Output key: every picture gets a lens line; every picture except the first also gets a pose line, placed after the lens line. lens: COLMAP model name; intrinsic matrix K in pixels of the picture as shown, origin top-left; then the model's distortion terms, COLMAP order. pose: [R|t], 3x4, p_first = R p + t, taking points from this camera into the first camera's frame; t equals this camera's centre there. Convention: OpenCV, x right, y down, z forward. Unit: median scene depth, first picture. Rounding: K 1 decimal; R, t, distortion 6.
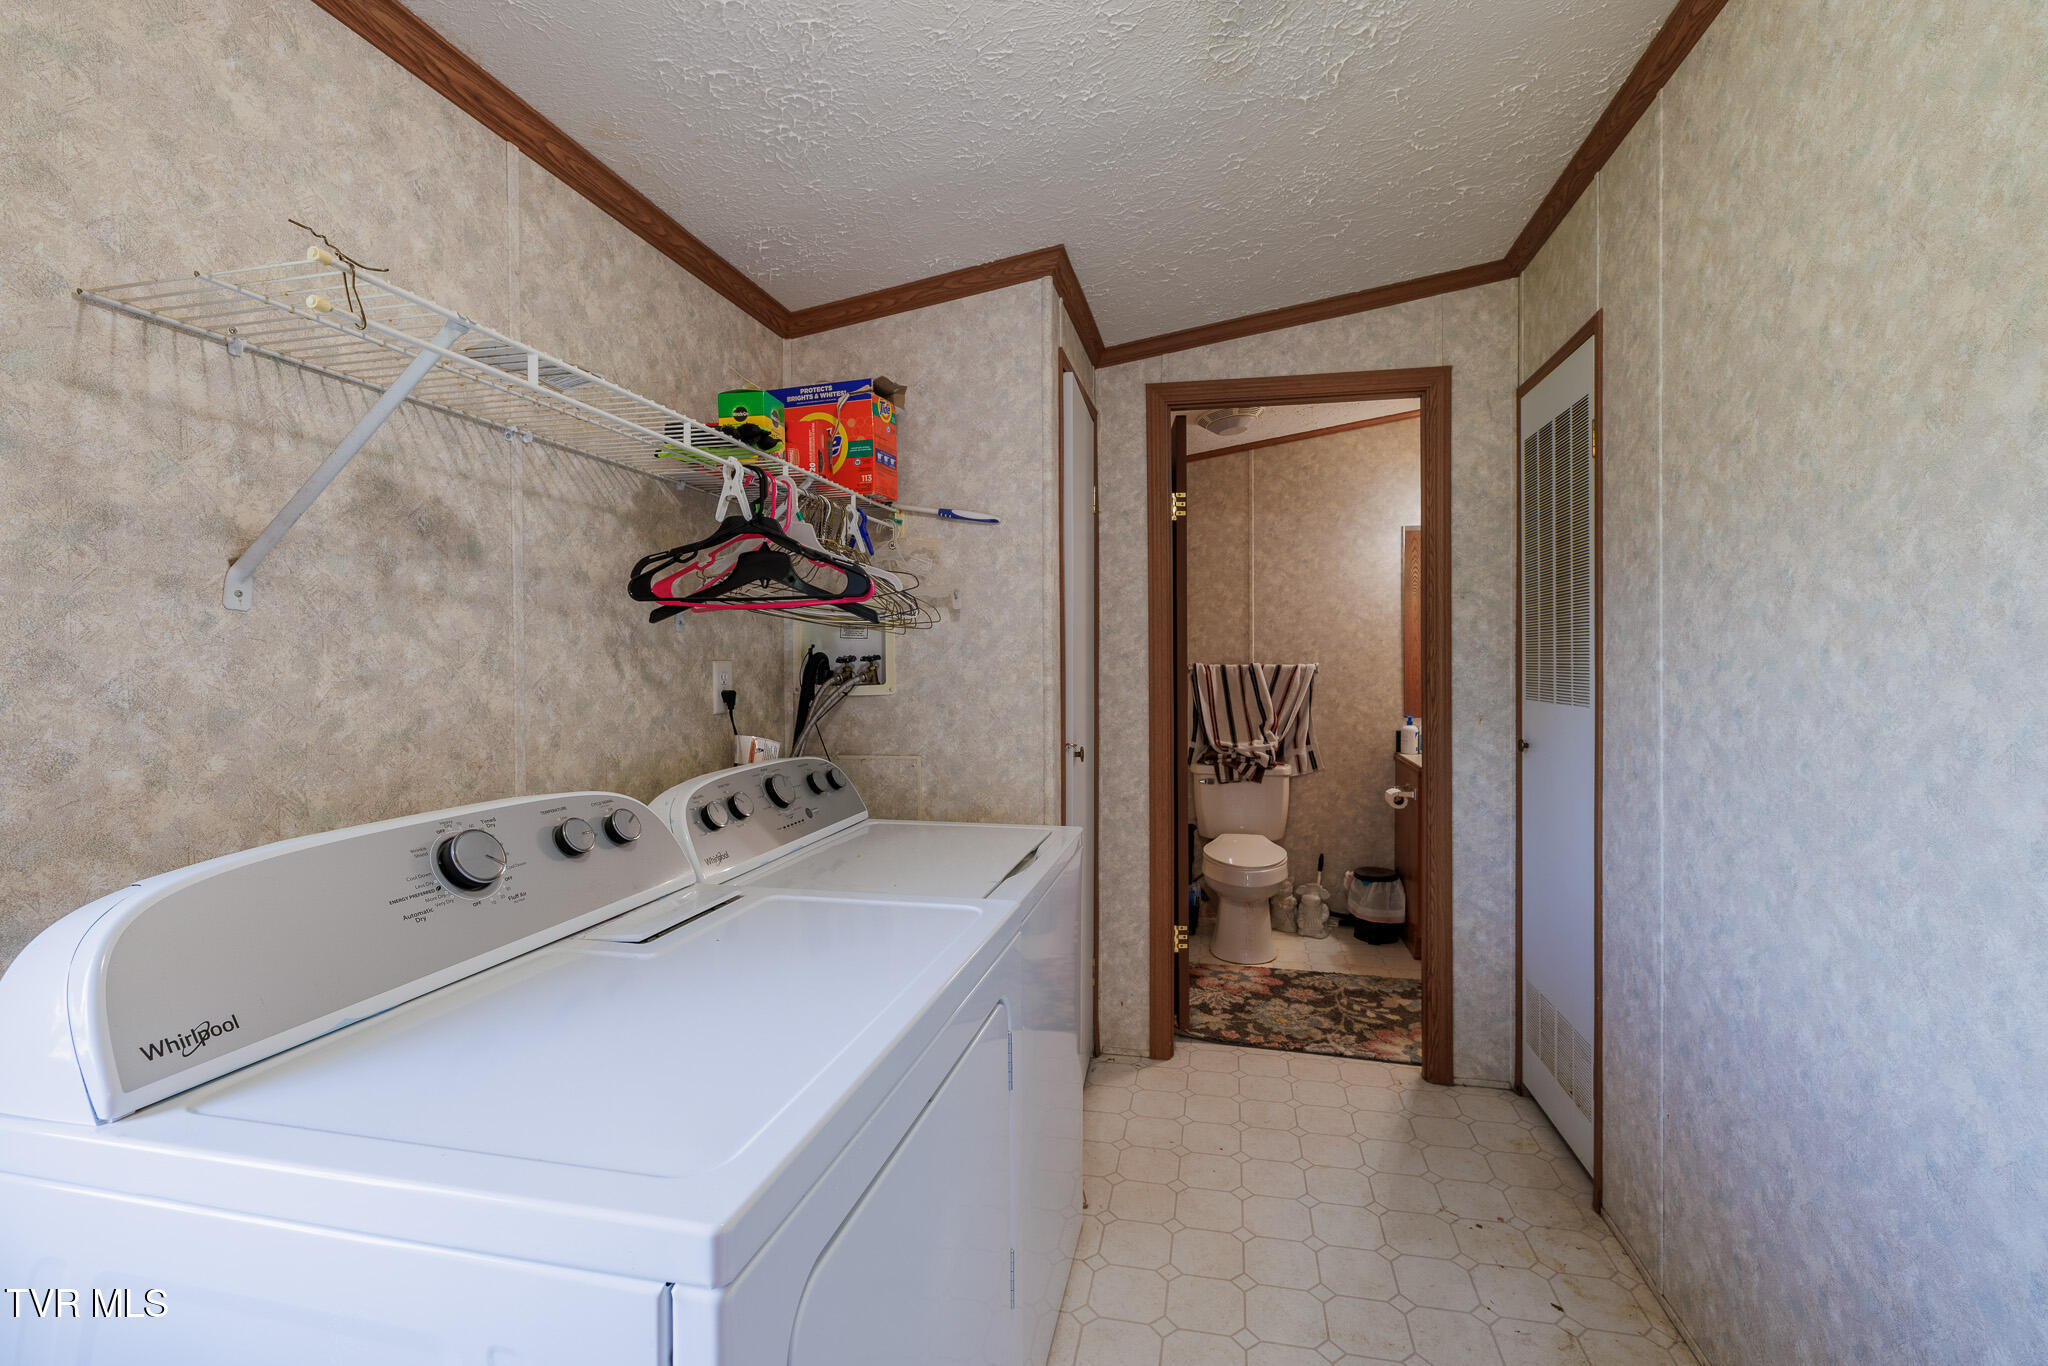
lens RADIAL K [[860.2, 0, 1033.0], [0, 860.2, 664.2], [0, 0, 1]] dist [0.001273, -0.000765]
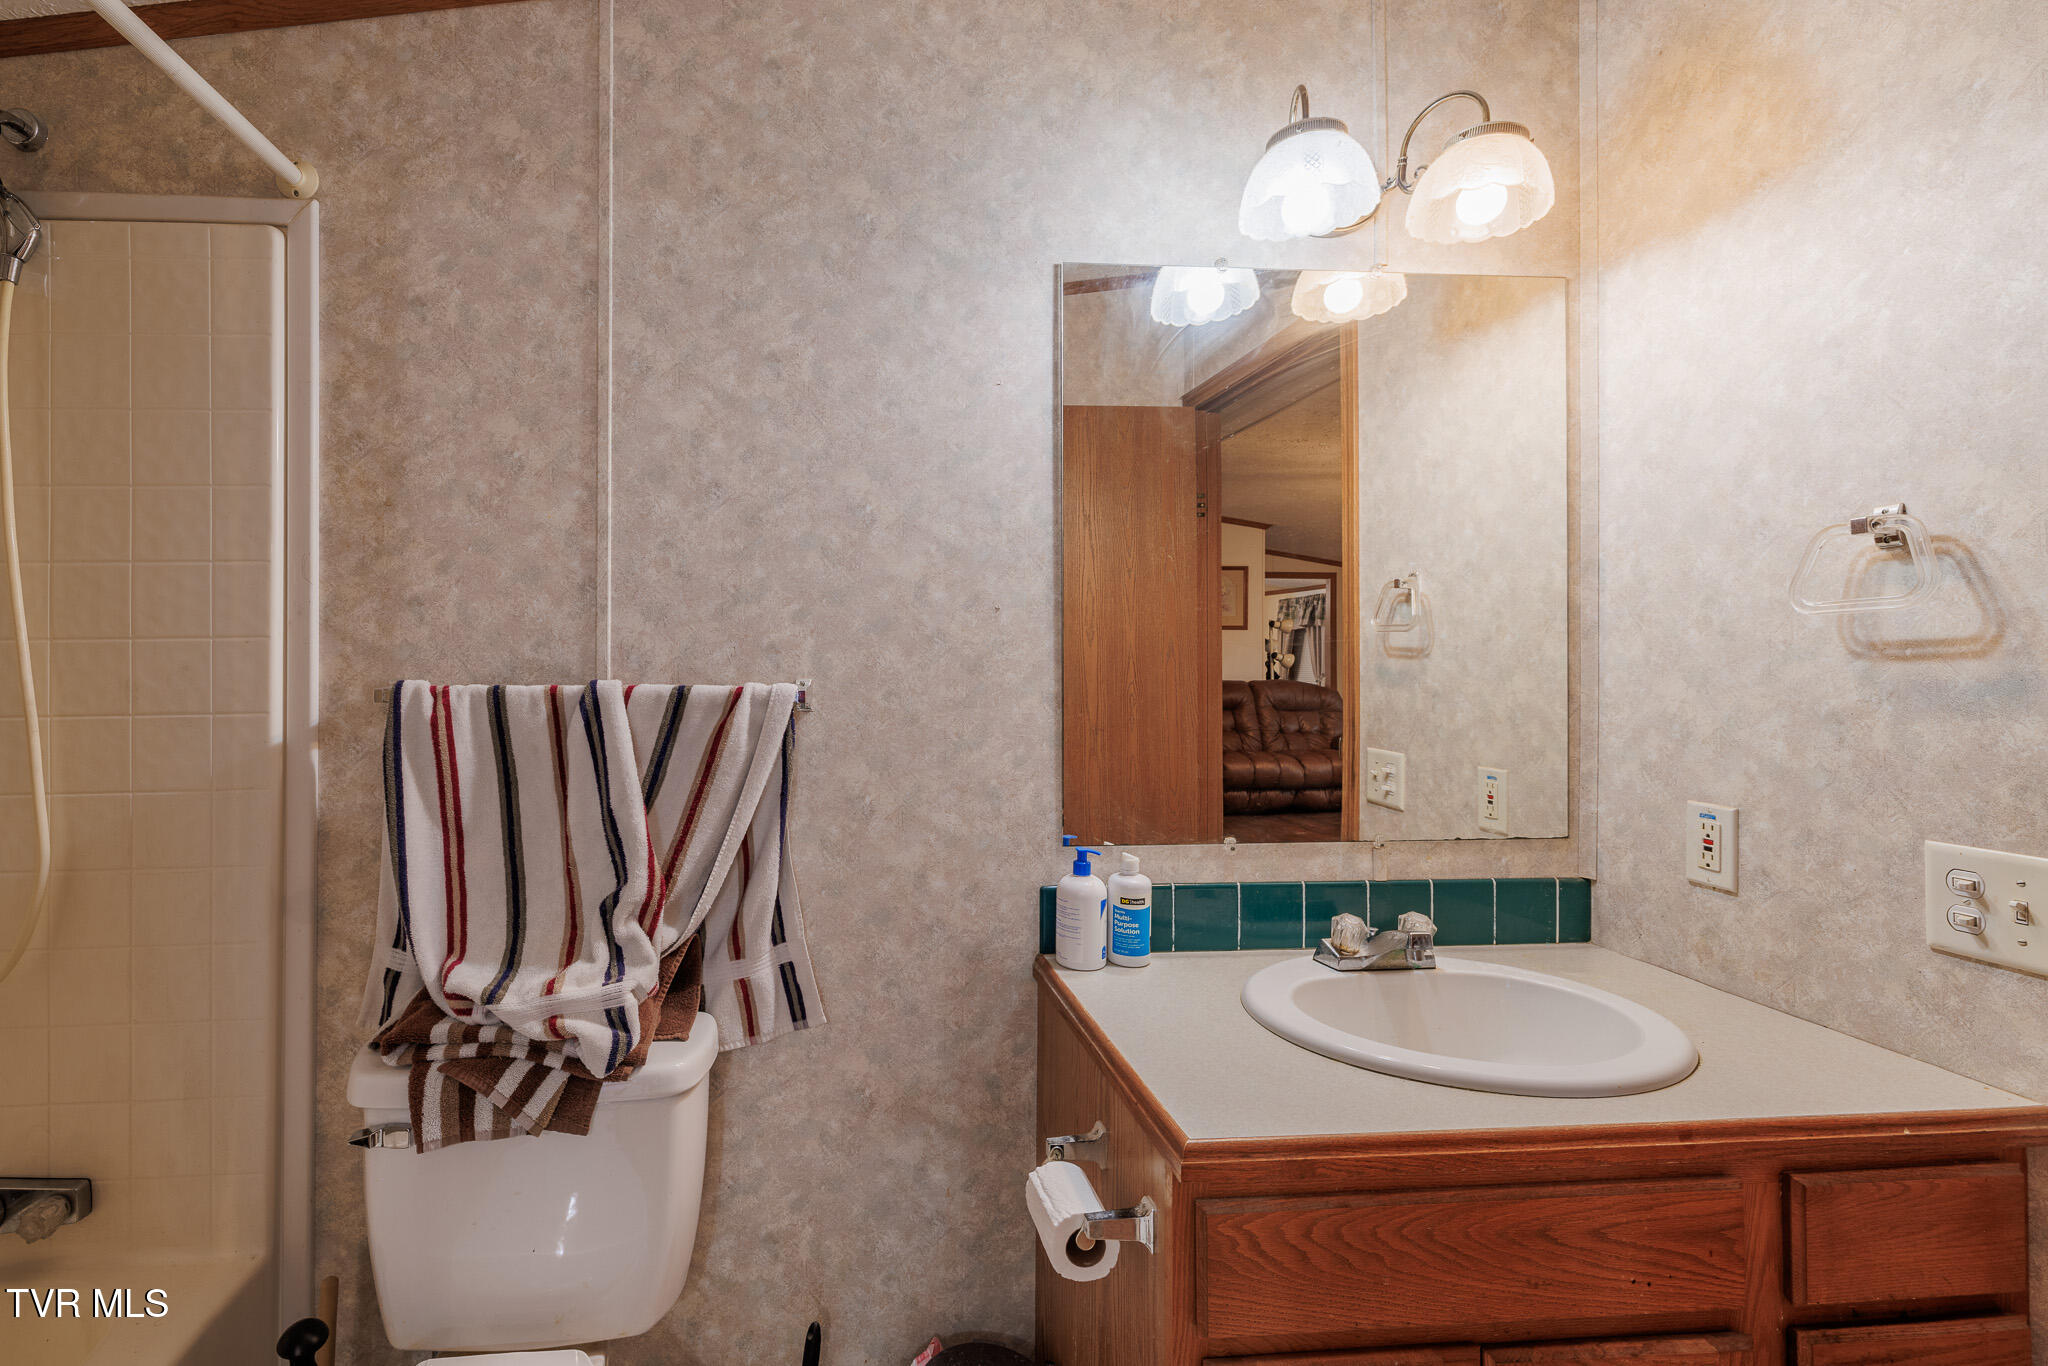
lens RADIAL K [[860.2, 0, 1021.8], [0, 860.2, 668.4], [0, 0, 1]] dist [0.001273, -0.000765]
pose [[0.893233, -0.000293, 0.449595, 0.259588], [-0.000712, 0.999998, 0.002068, -0.006140], [-0.449594, -0.002167, 0.893230, 0.686066]]
